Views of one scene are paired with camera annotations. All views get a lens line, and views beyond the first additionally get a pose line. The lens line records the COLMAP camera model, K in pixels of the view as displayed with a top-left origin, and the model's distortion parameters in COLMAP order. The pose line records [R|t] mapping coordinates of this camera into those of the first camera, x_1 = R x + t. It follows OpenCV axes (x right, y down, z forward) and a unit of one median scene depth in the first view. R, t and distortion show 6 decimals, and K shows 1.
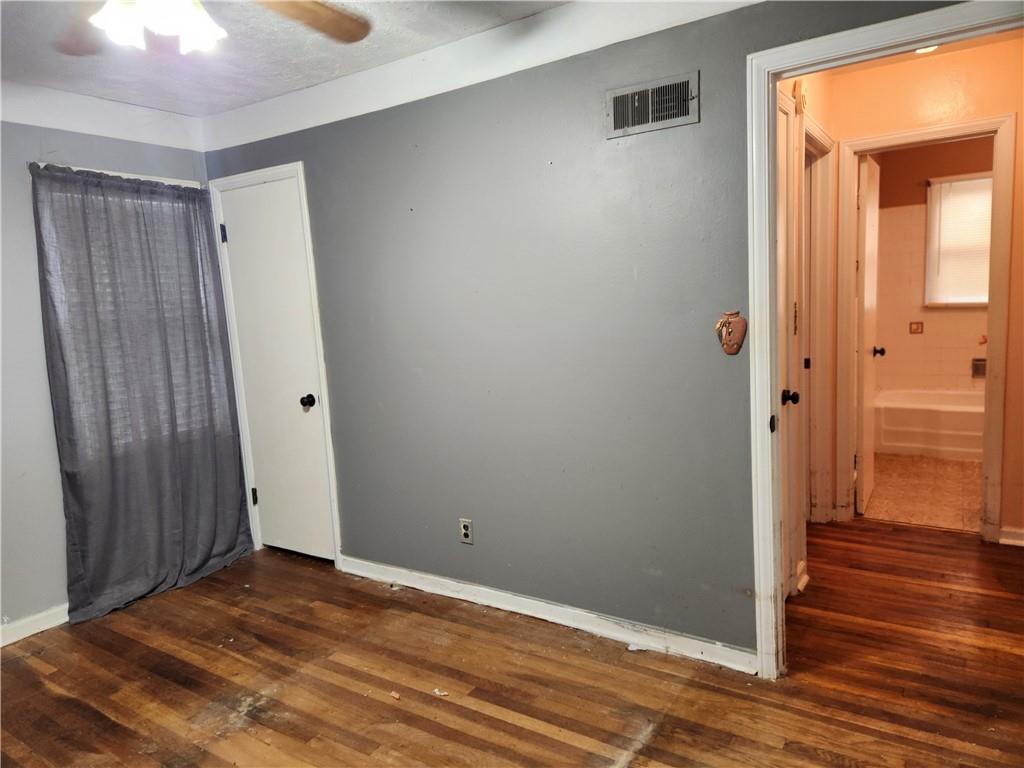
lens RADIAL K [[680.7, 0, 510.7], [0, 680.7, 390.6], [0, 0, 1]] dist [0.078666, -0.066148]
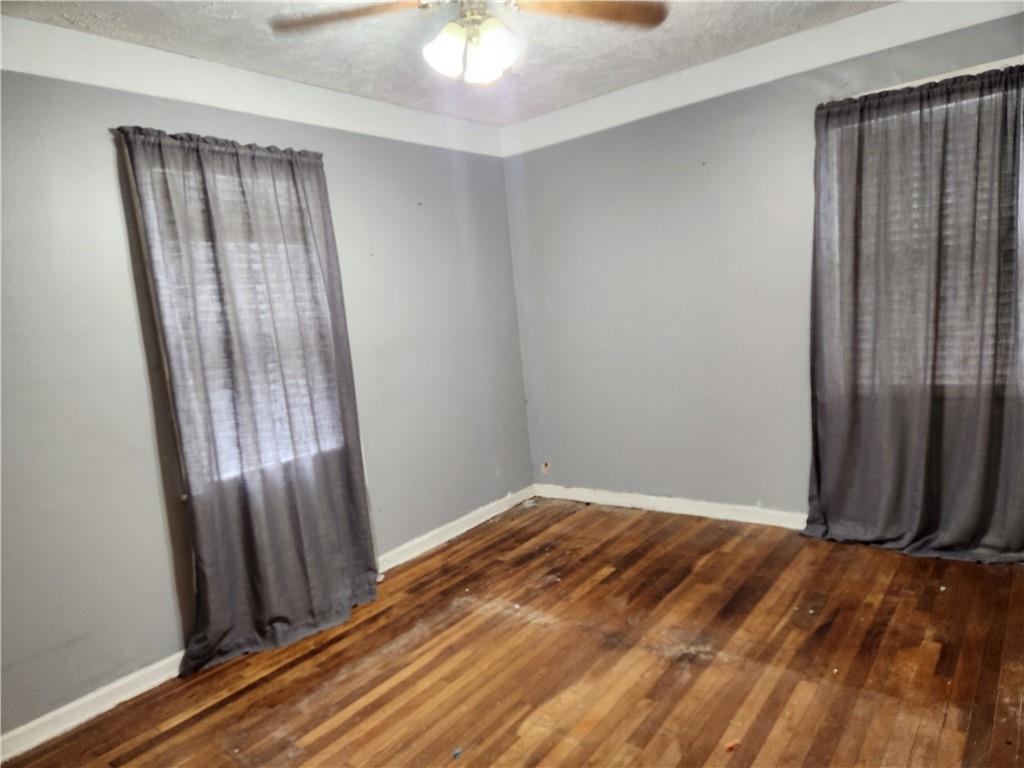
lens RADIAL K [[680.7, 0, 510.7], [0, 680.7, 390.6], [0, 0, 1]] dist [0.078666, -0.066148]
pose [[-0.095602, 0.197202, -0.975690, 0.452705], [-0.036508, 0.978826, 0.201413, -0.094732], [0.994750, 0.054876, -0.086378, 0.626540]]
